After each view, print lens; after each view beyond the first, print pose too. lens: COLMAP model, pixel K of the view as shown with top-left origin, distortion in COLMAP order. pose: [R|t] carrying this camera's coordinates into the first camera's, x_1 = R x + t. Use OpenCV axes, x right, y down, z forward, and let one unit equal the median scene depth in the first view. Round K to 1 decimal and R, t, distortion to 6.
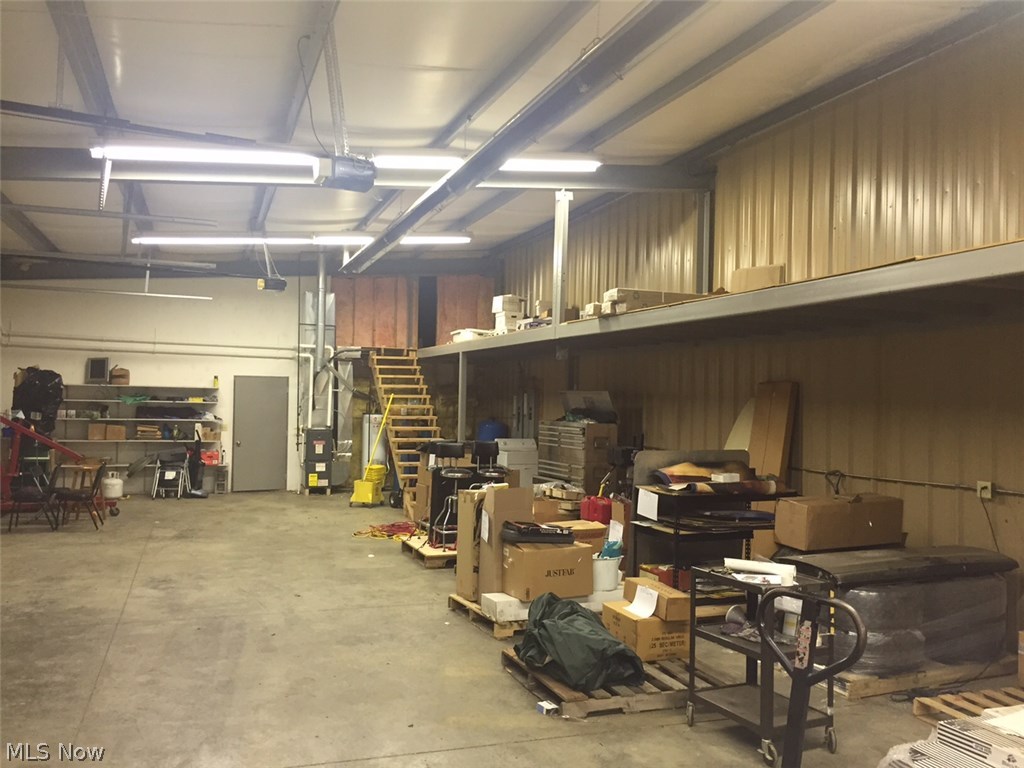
lens RADIAL K [[864.5, 0, 512.1], [0, 864.5, 385.3], [0, 0, 1]] dist [0.014726, 0.000447]
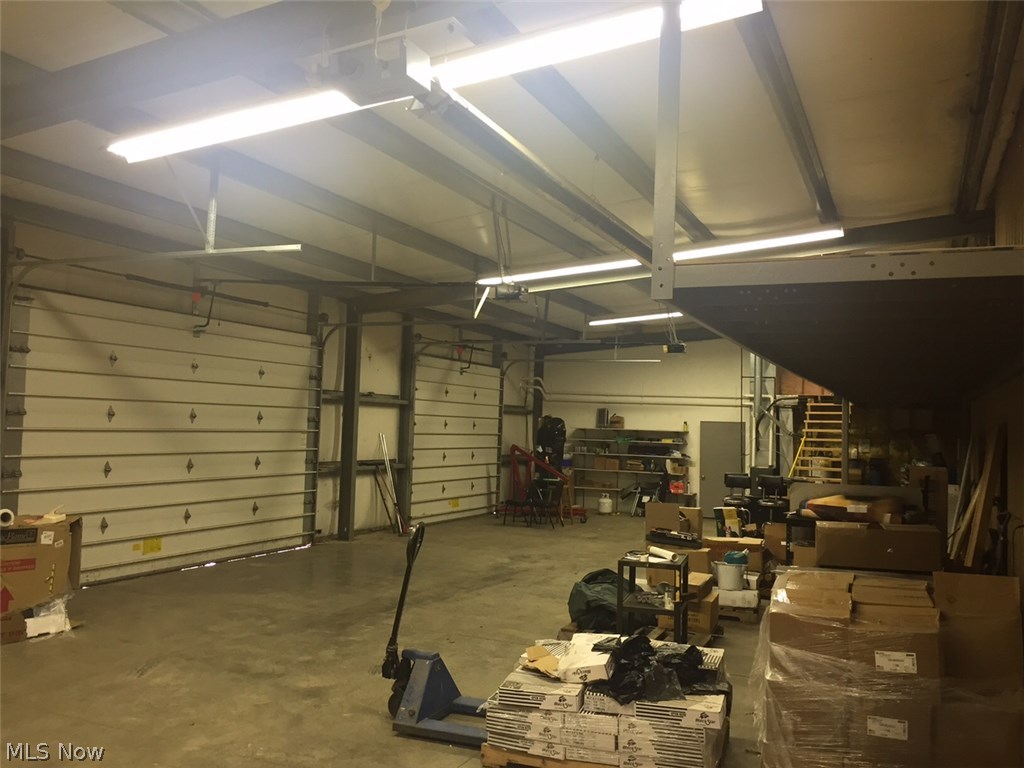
lens RADIAL K [[864.5, 0, 512.9], [0, 864.5, 383.3], [0, 0, 1]] dist [0.014726, 0.000447]
pose [[0.709520, -0.034788, -0.703826, 0.361625], [-0.005649, 0.998468, -0.055046, 0.003999], [0.704663, 0.043032, 0.708236, -0.049179]]
